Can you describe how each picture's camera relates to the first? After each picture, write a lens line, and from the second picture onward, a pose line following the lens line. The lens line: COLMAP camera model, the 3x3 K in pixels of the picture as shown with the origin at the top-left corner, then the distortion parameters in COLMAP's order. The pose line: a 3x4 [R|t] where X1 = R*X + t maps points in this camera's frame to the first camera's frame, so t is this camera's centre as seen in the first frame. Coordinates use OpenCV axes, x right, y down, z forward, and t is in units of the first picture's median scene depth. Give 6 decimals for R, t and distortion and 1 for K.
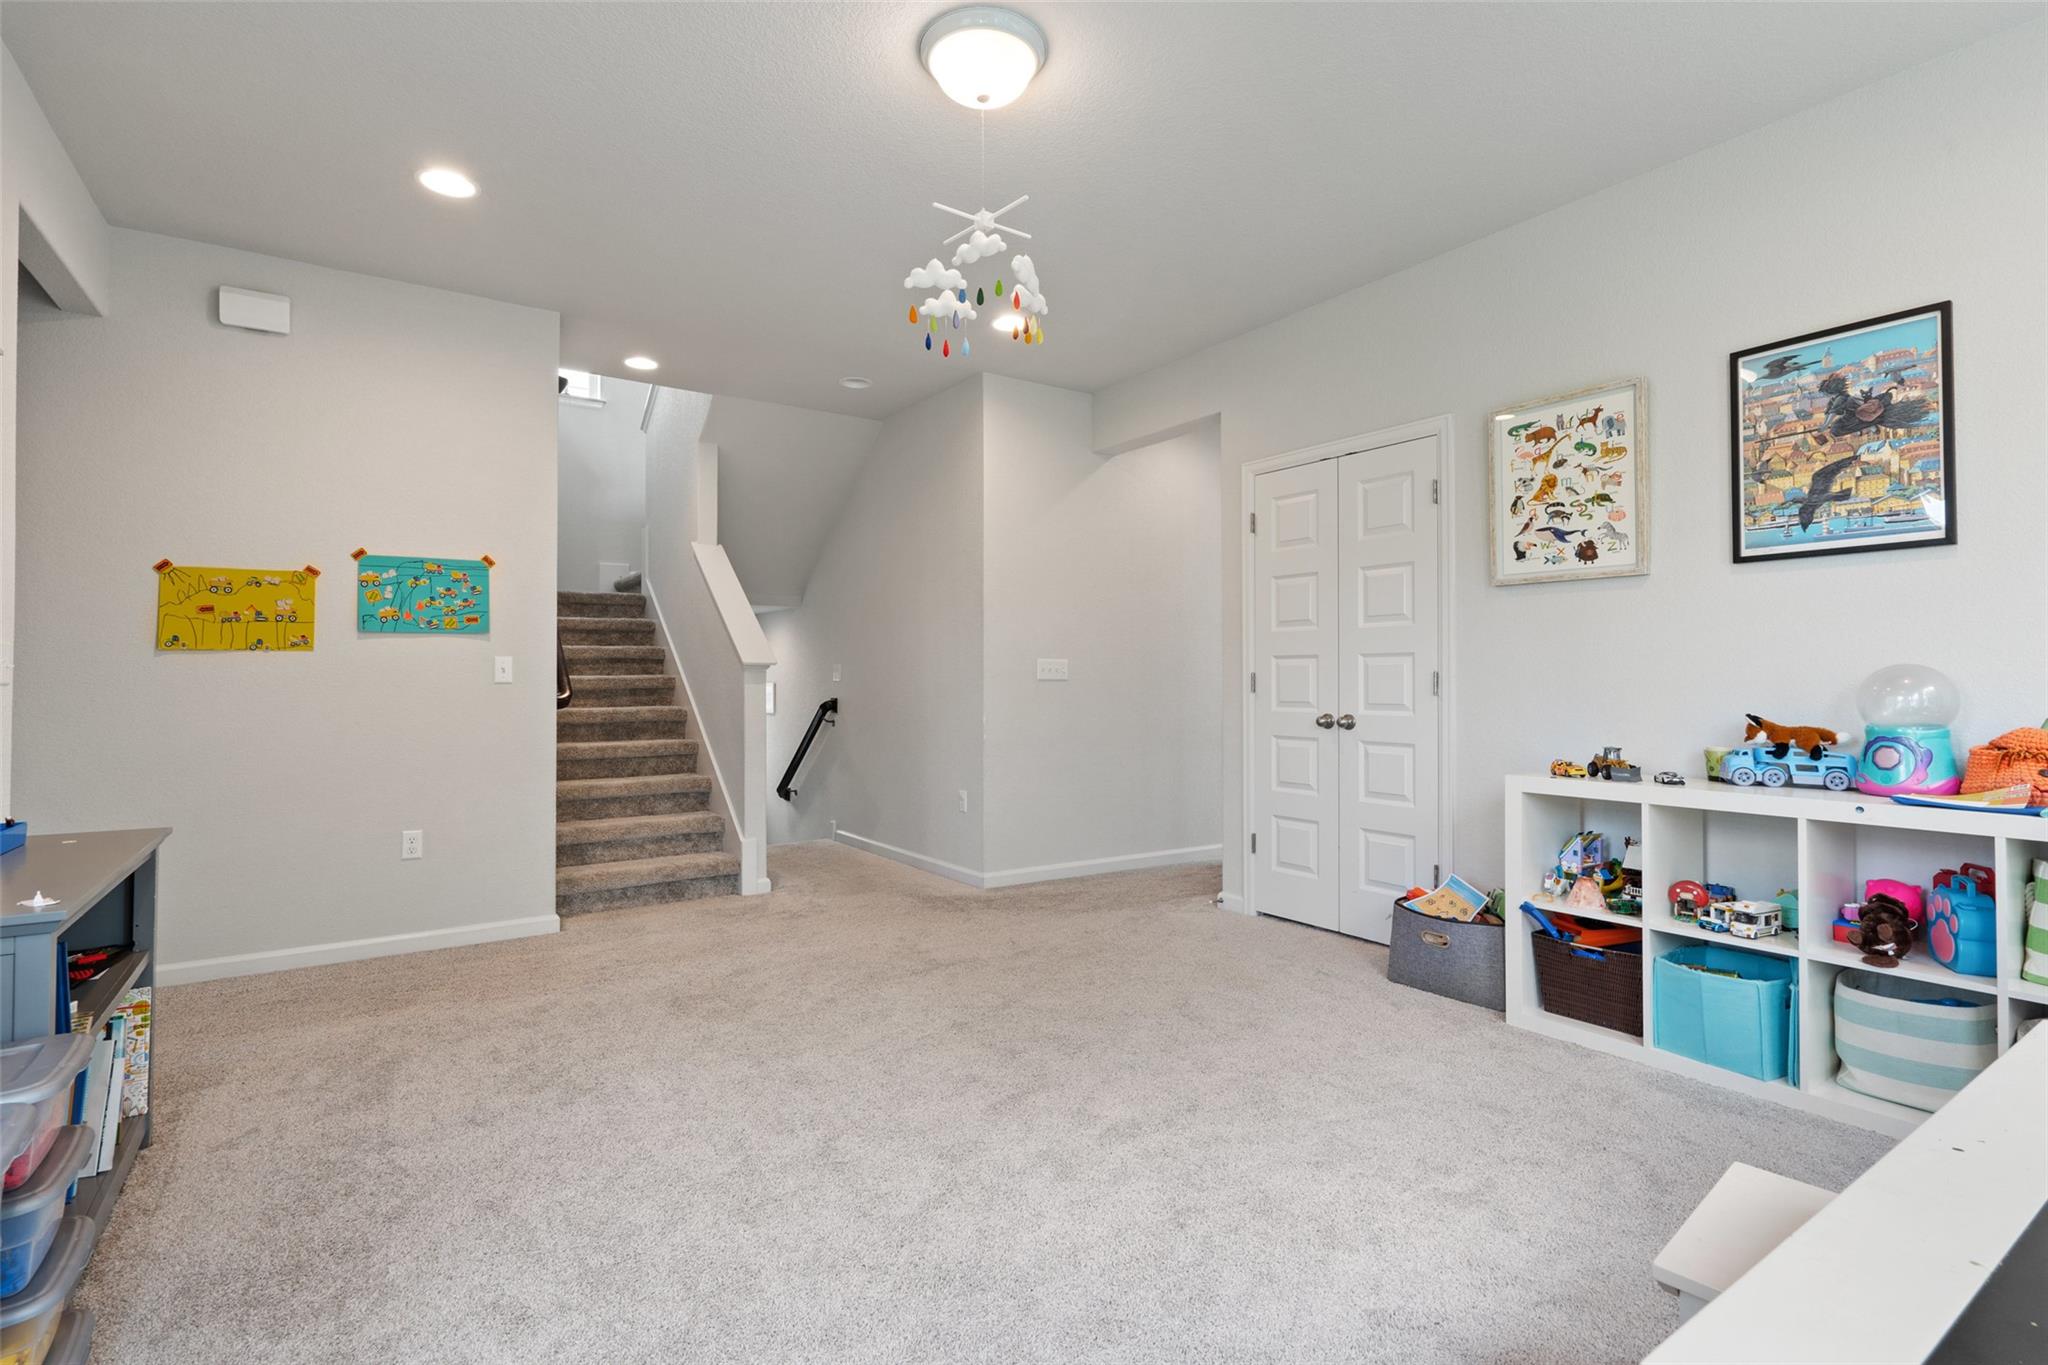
lens RADIAL K [[945.9, 0, 1020.6], [0, 945.9, 678.2], [0, 0, 1]] dist [0.001876, -0.000456]
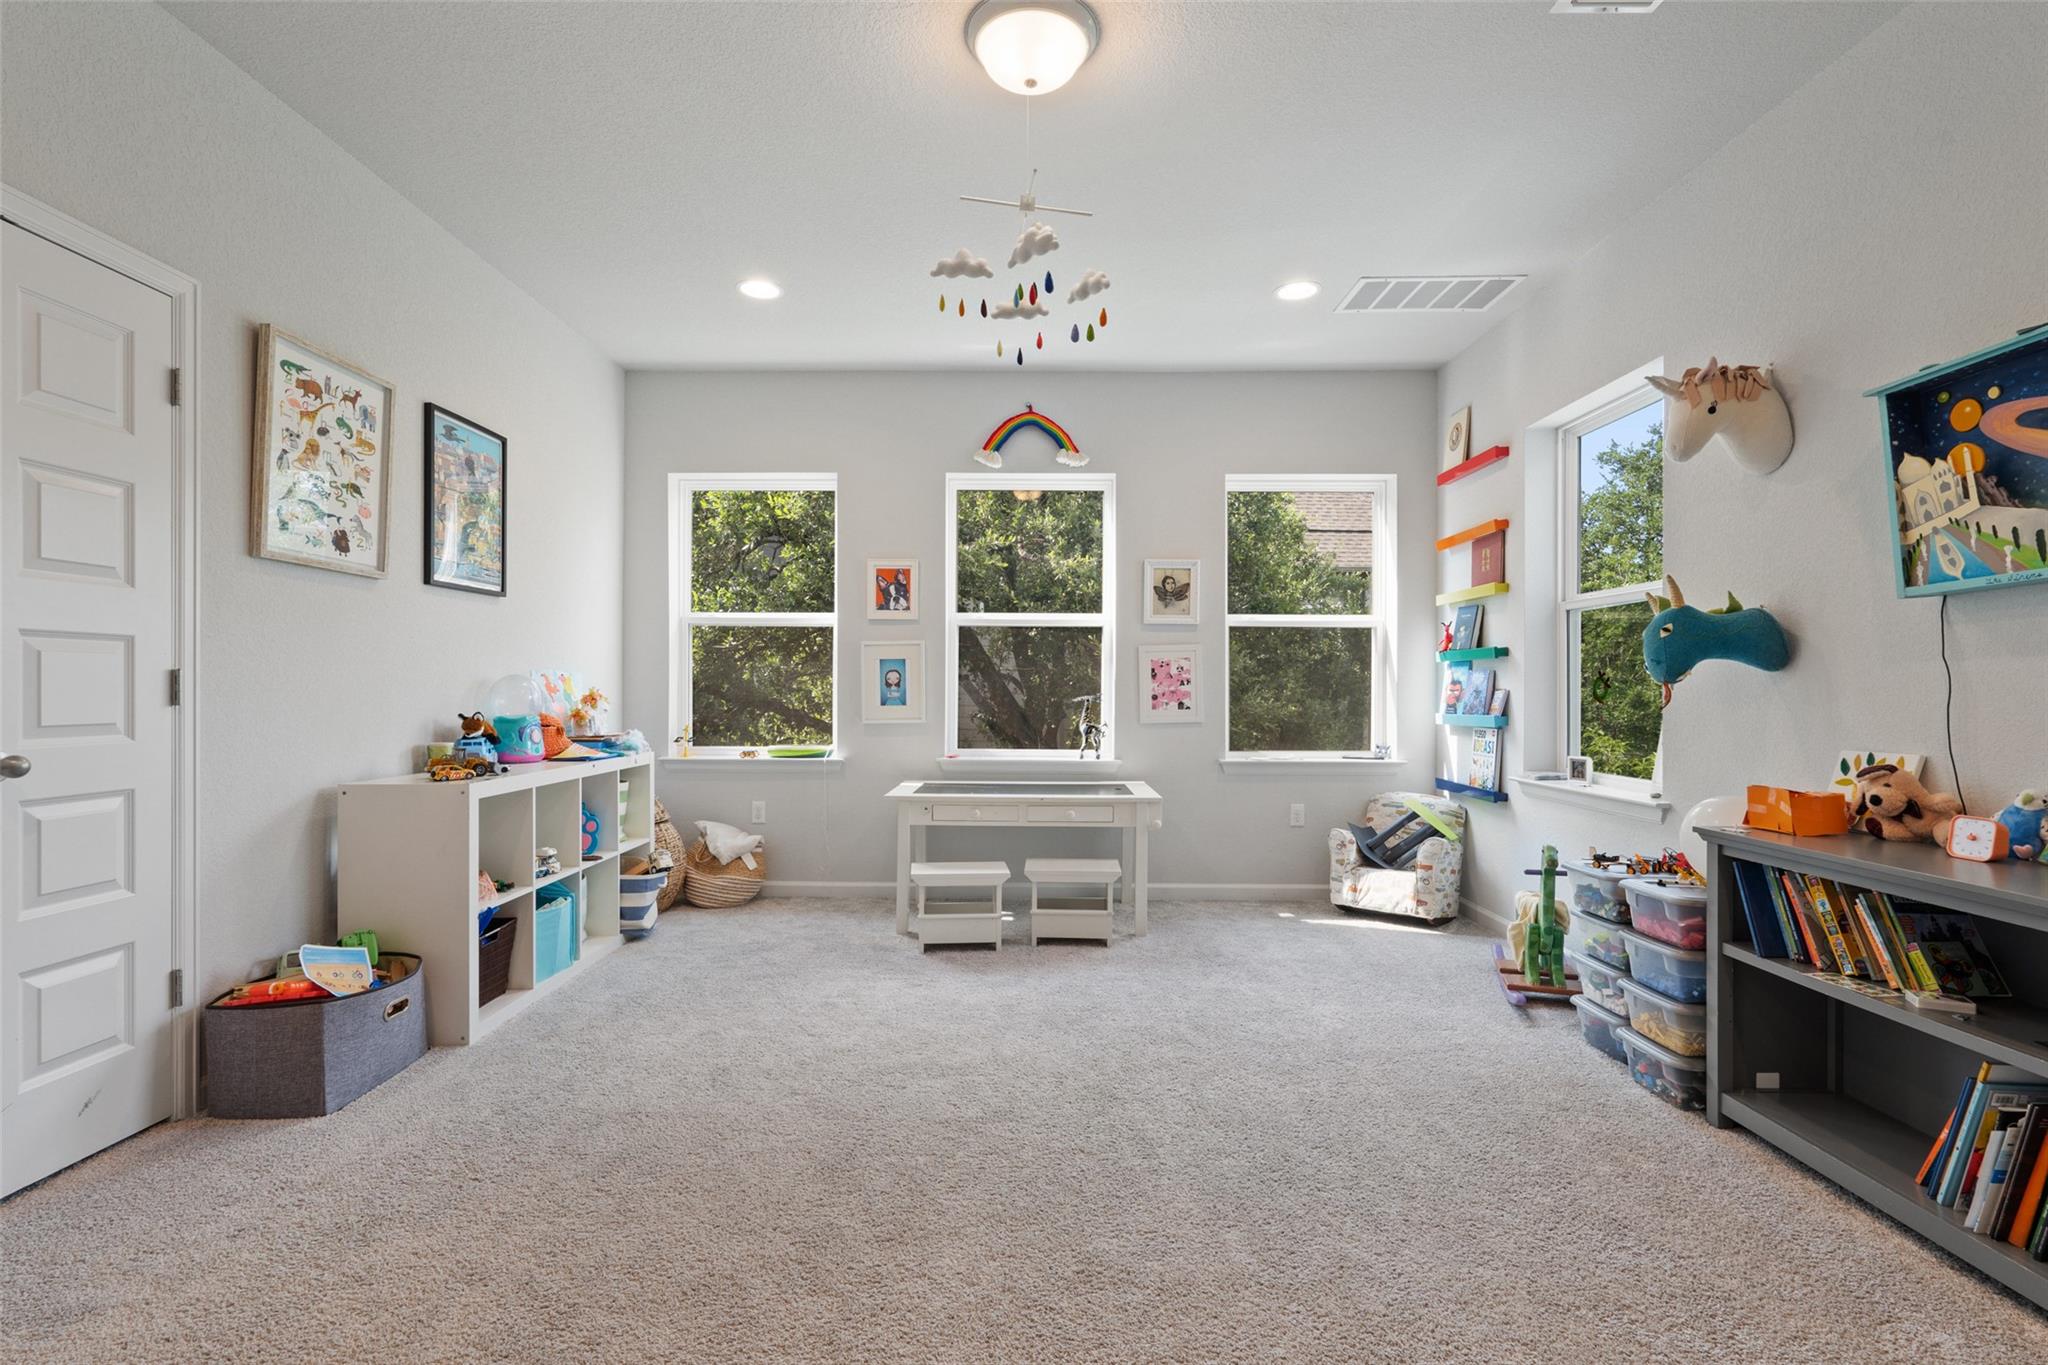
lens RADIAL K [[945.9, 0, 1022.6], [0, 945.9, 683.4], [0, 0, 1]] dist [0.001876, -0.000456]
pose [[-0.818947, -0.003327, 0.573860, -0.458062], [-0.009937, 0.999915, -0.008383, 0.003053], [-0.573784, -0.012568, -0.818910, 1.374162]]
